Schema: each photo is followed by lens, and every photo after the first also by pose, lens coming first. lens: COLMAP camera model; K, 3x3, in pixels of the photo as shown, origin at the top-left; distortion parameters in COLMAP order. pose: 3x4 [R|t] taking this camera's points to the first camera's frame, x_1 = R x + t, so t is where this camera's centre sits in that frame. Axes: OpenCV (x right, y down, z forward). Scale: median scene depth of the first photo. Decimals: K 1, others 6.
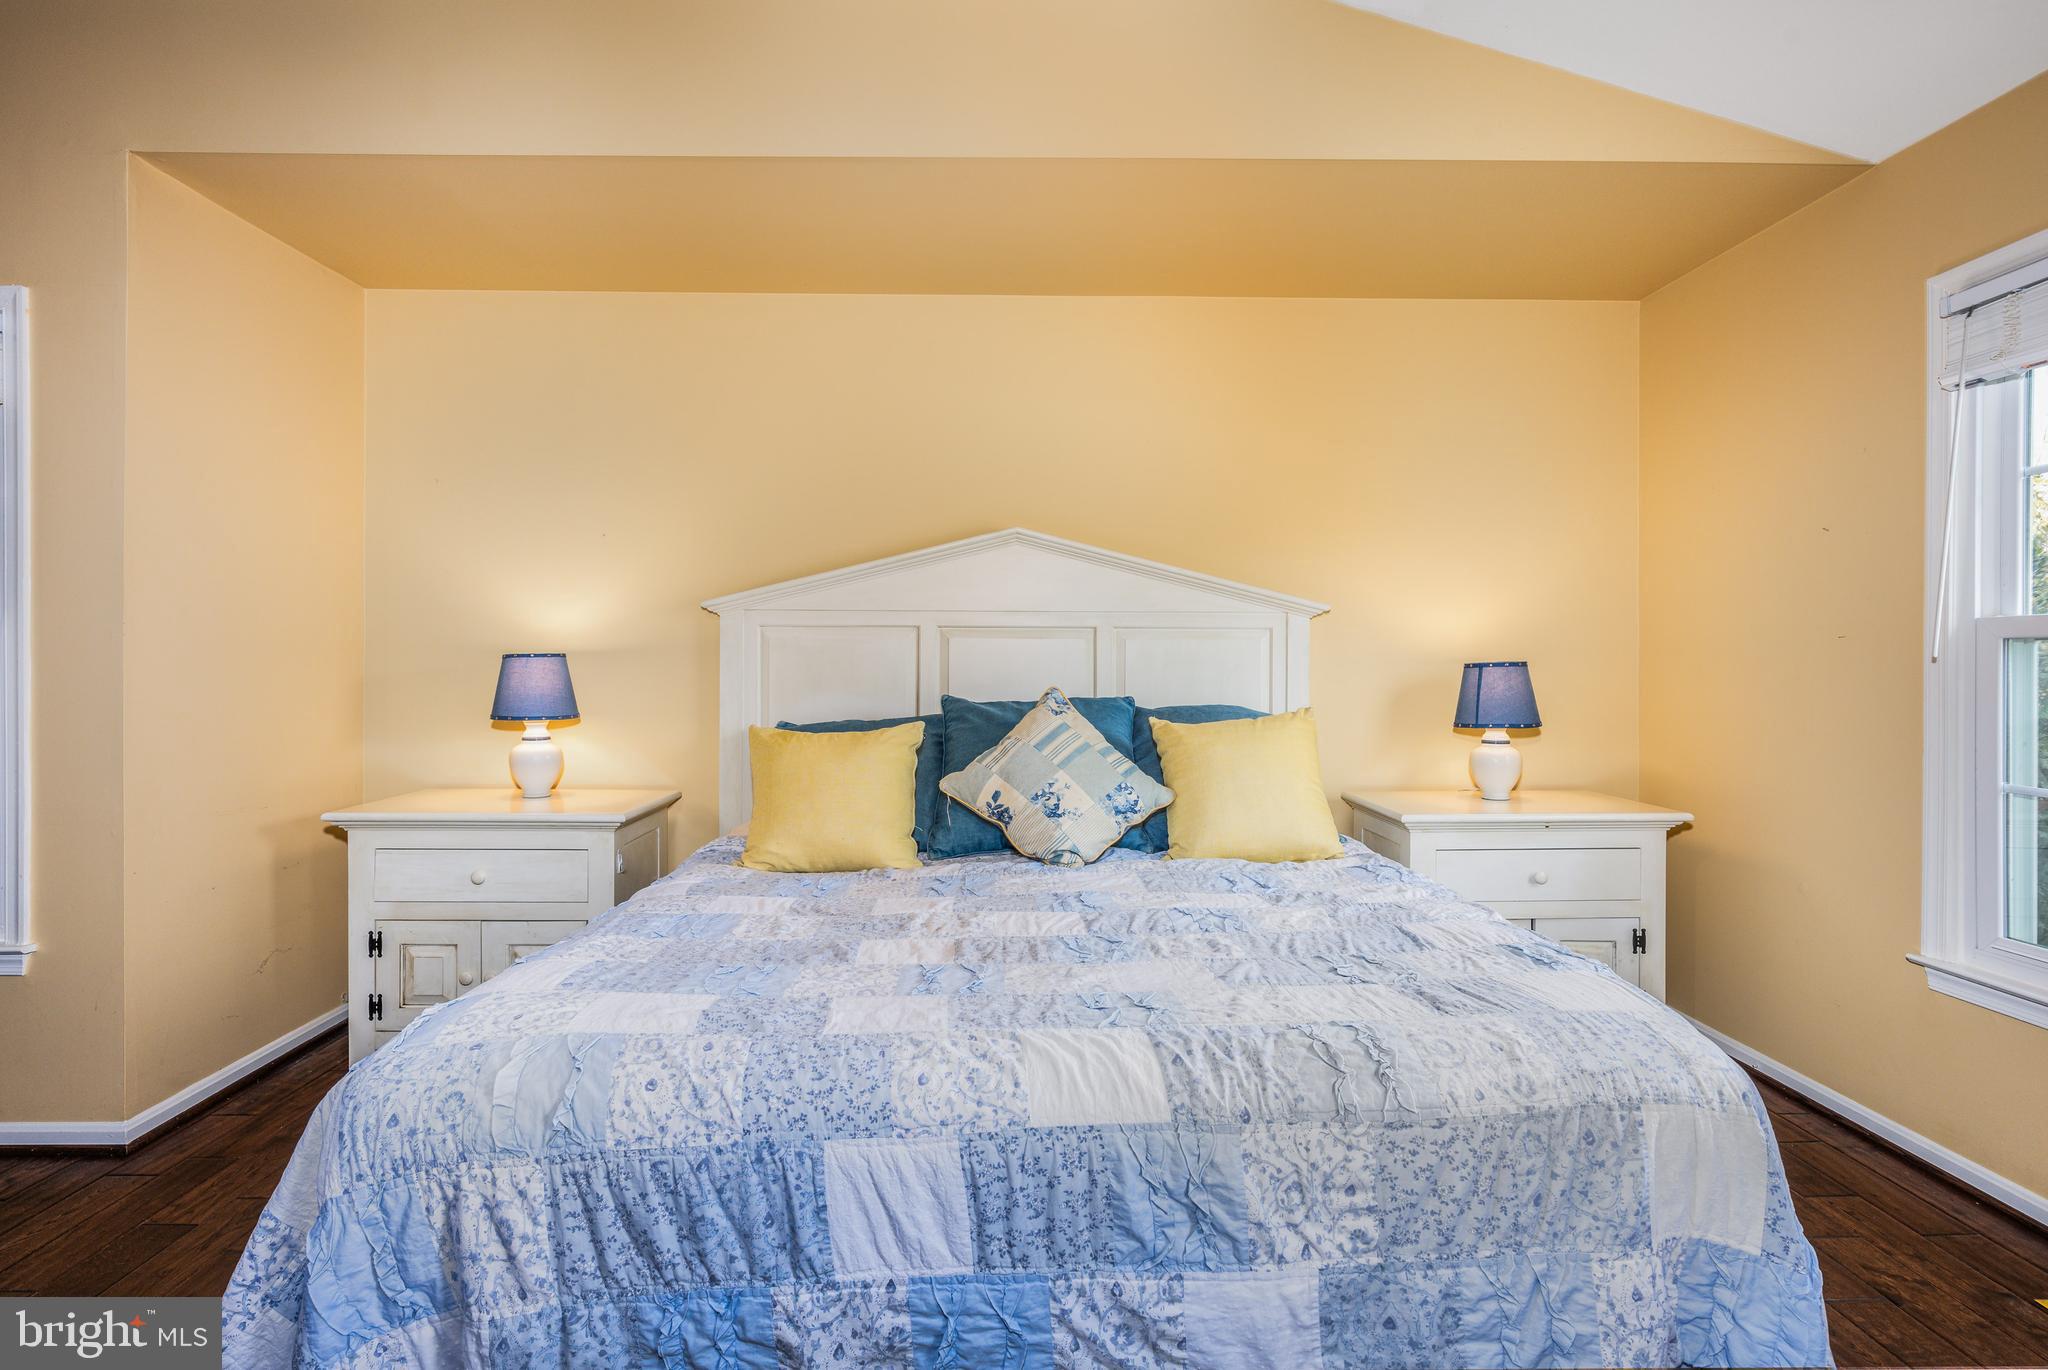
lens RADIAL K [[991.9, 0, 1019.8], [0, 991.9, 673.9], [0, 0, 1]] dist [0.003248, 0.004277]
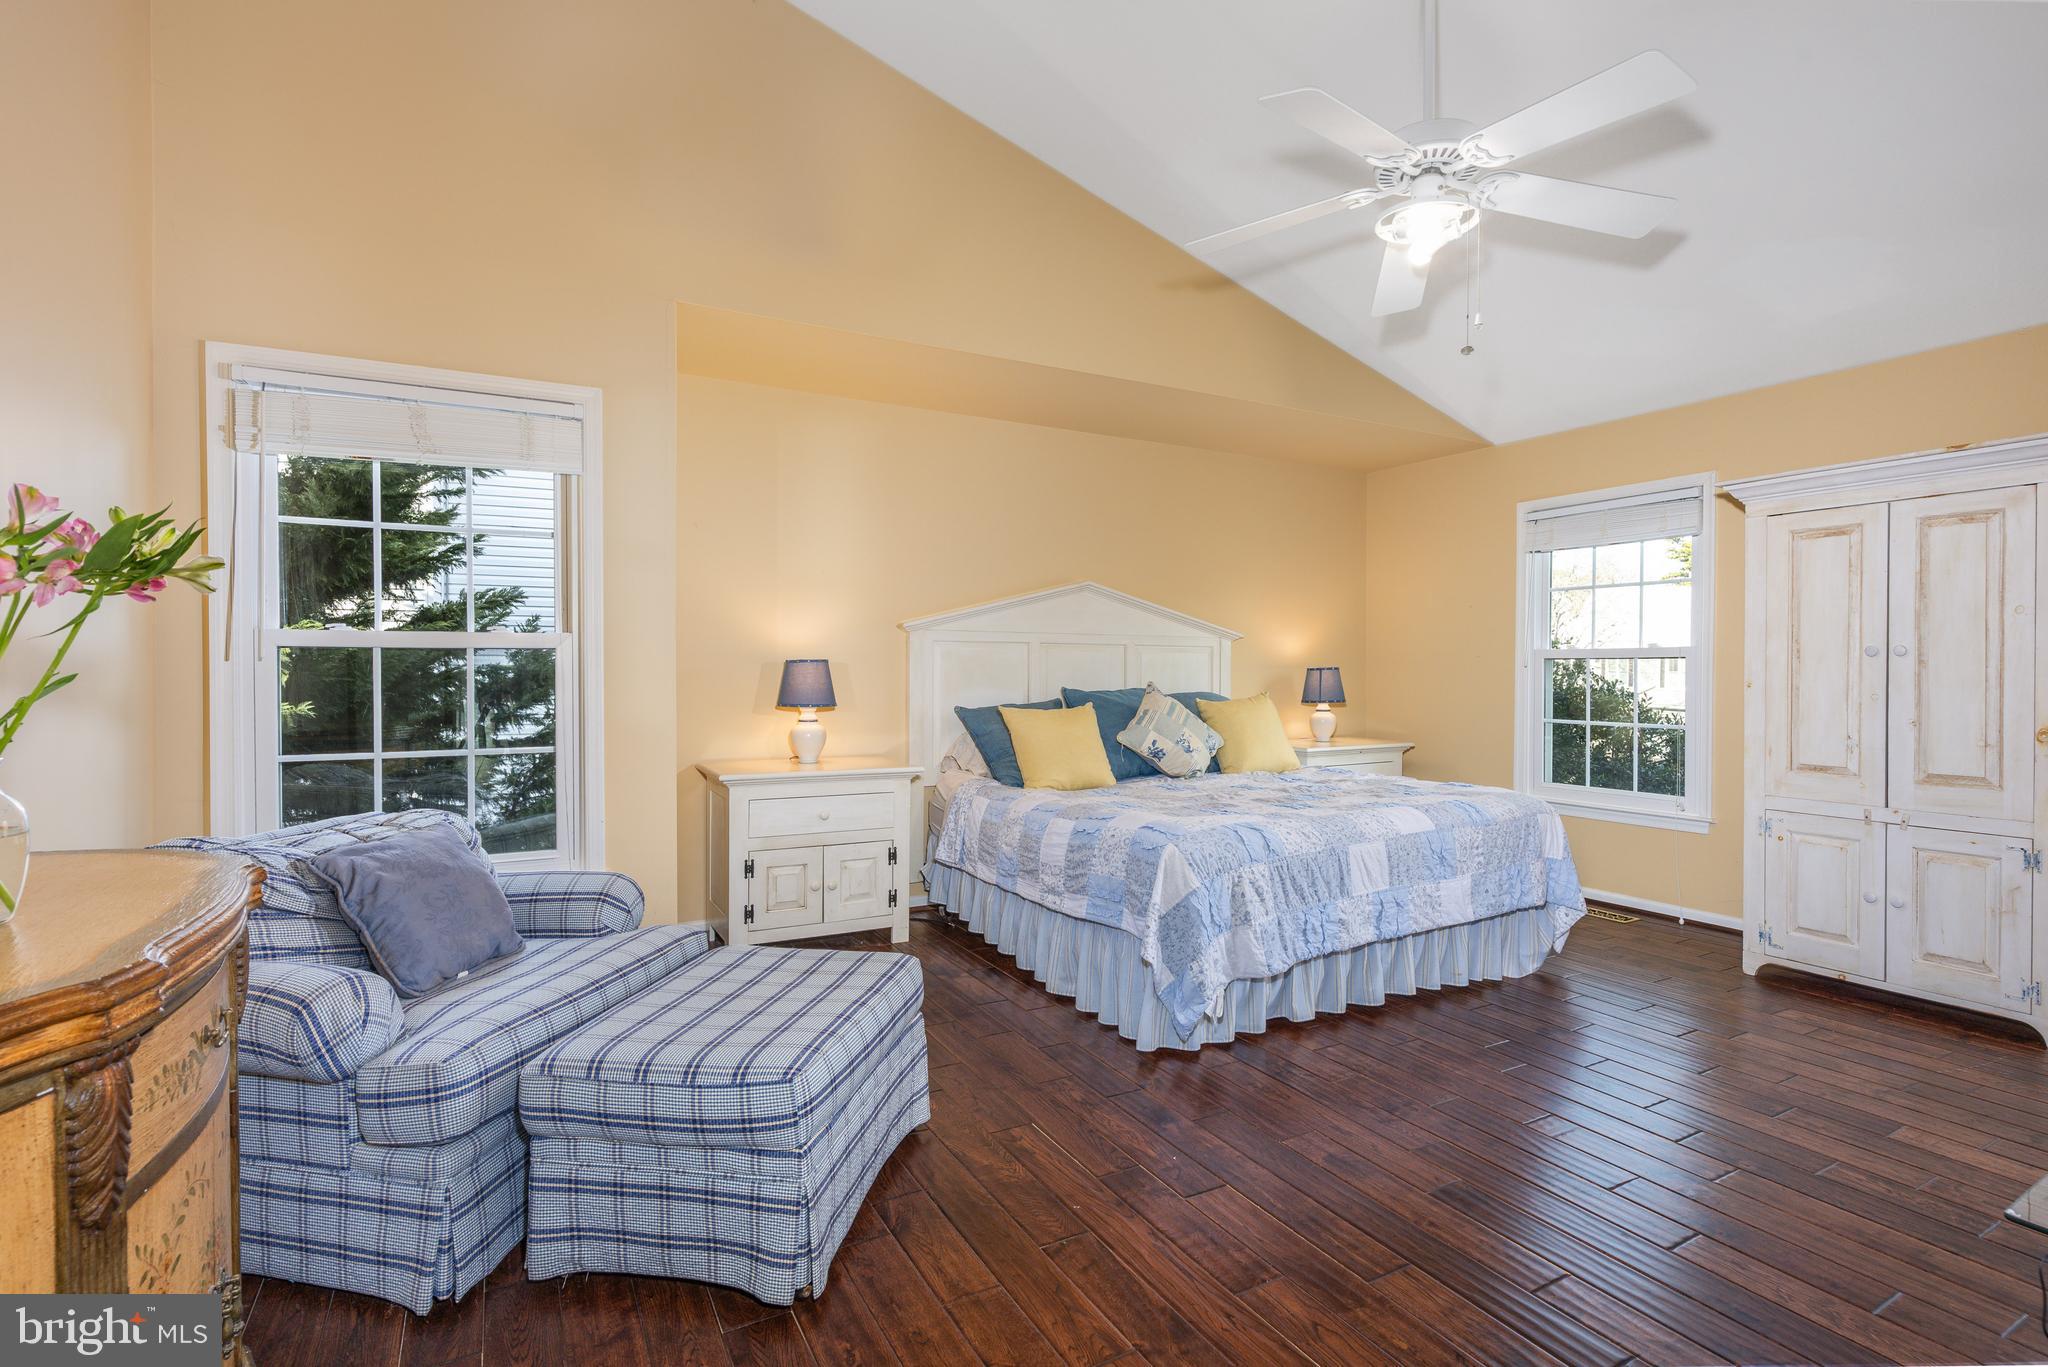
lens RADIAL K [[991.9, 0, 1063.4], [0, 991.9, 685.4], [0, 0, 1]] dist [0.003248, 0.004277]
pose [[0.872622, -0.005623, 0.488364, -1.013975], [0.001109, 0.999954, 0.009531, 0.004345], [-0.488395, -0.007775, 0.872588, -0.449230]]
